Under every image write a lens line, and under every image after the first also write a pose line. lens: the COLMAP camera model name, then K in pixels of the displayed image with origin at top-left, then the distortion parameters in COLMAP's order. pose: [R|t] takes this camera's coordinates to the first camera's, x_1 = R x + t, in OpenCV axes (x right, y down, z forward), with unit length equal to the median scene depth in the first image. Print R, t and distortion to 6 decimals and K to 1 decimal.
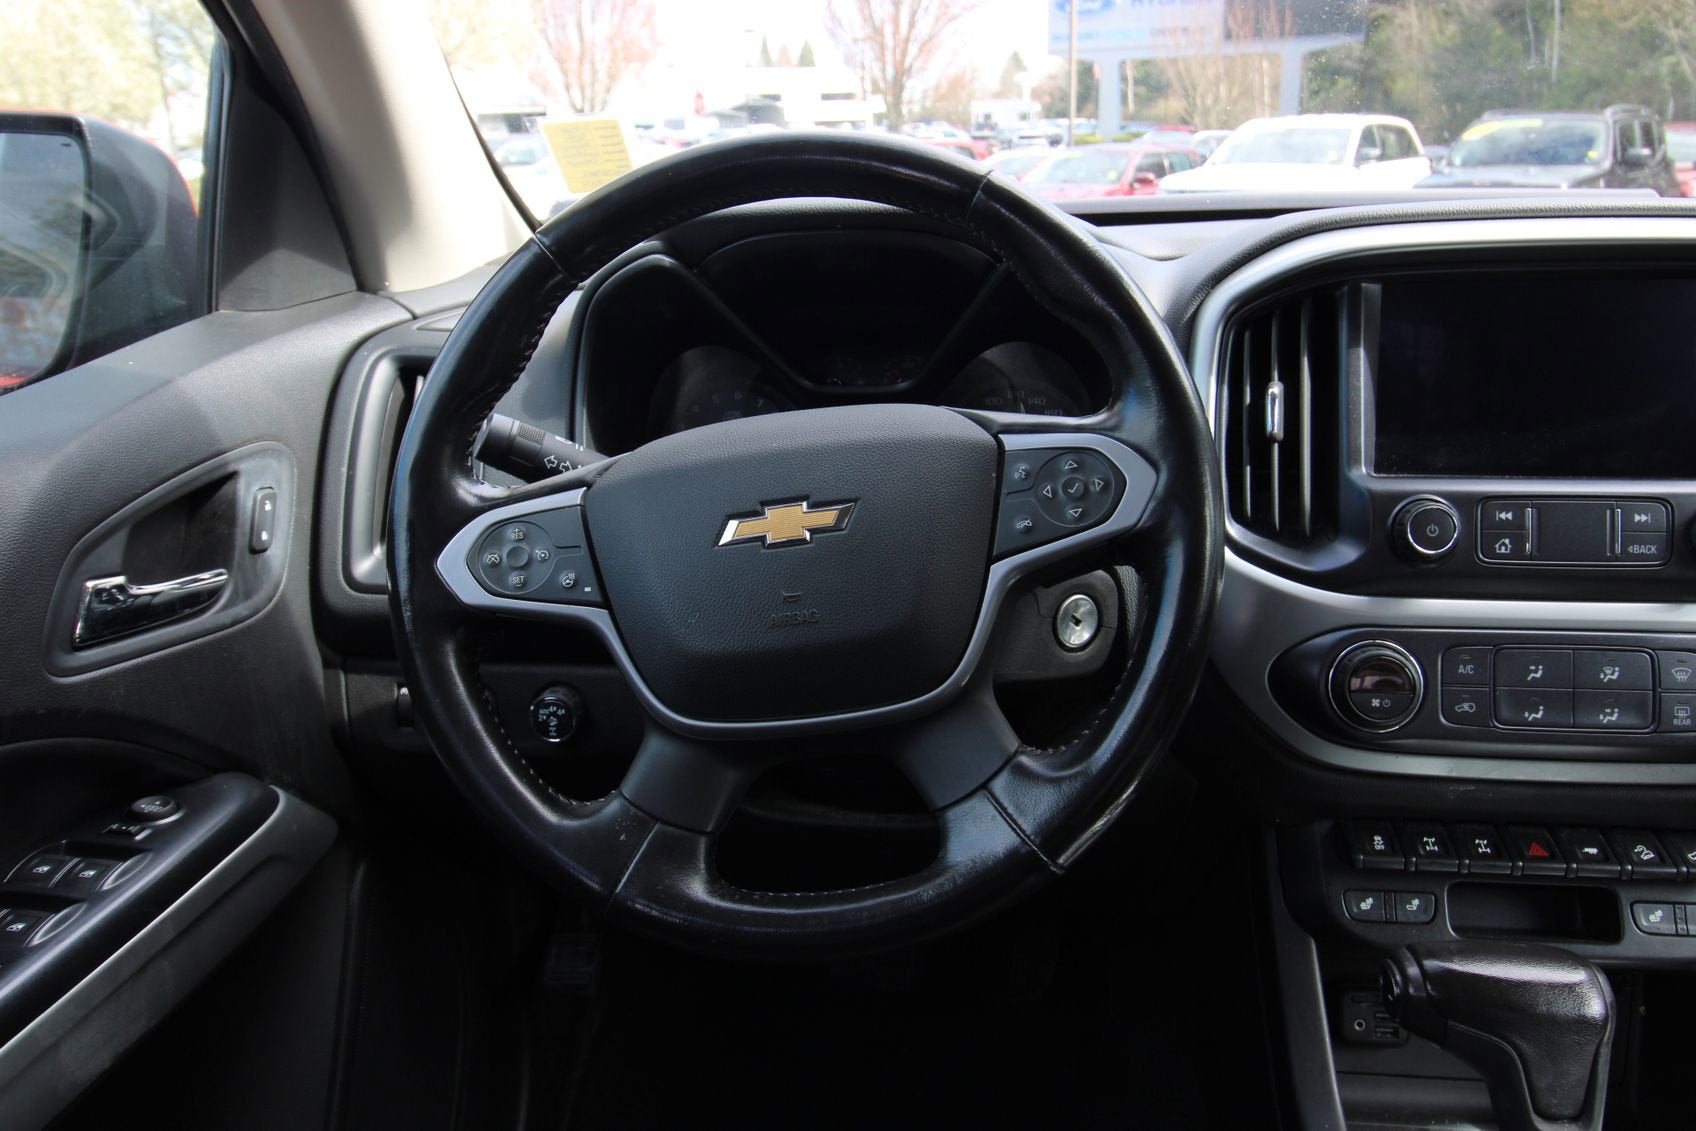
lens RADIAL K [[1322.7, 0, 857.3], [0, 1322.7, 540.9], [0, 0, 1]] dist [0.004299, -0.000717]
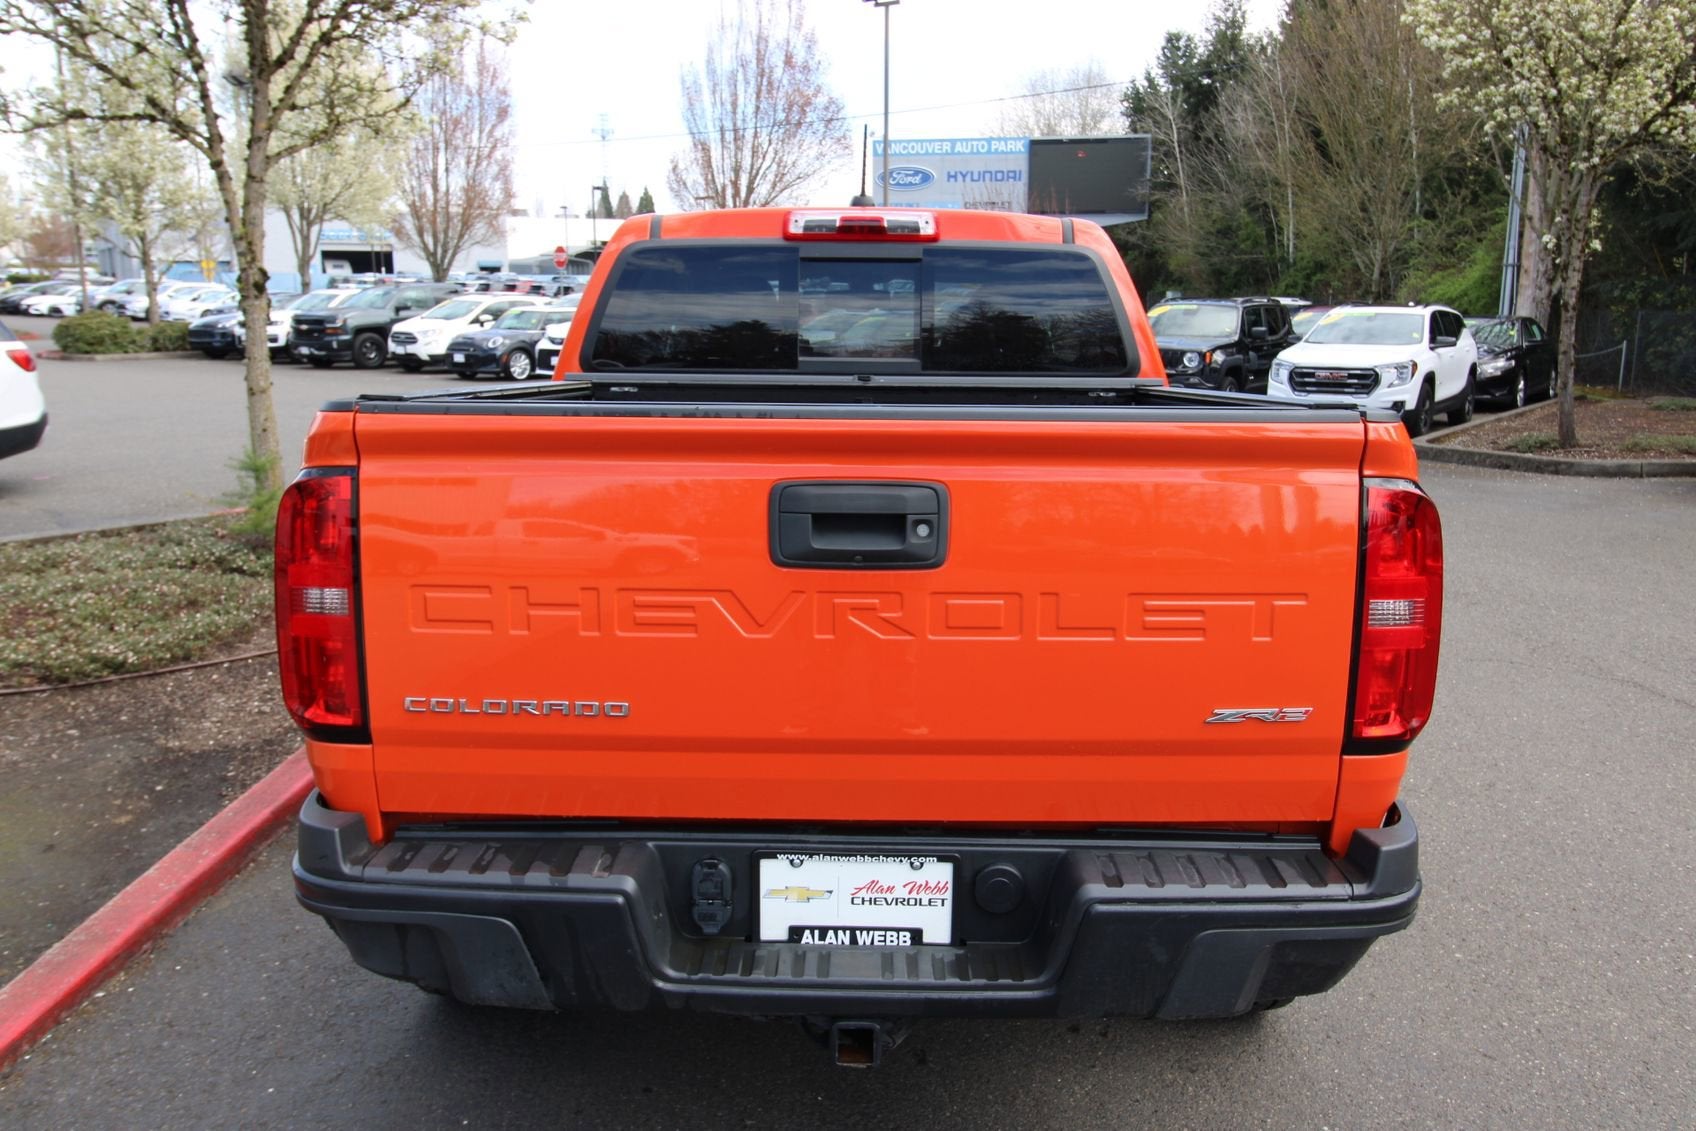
lens RADIAL K [[1322.7, 0, 854.9], [0, 1322.7, 546.5], [0, 0, 1]] dist [0.004299, -0.000717]
pose [[0.992544, 0.007281, 0.121669, -0.378348], [0.005118, 0.994845, -0.101280, 1.410268], [-0.121779, 0.101148, 0.987390, -5.646358]]
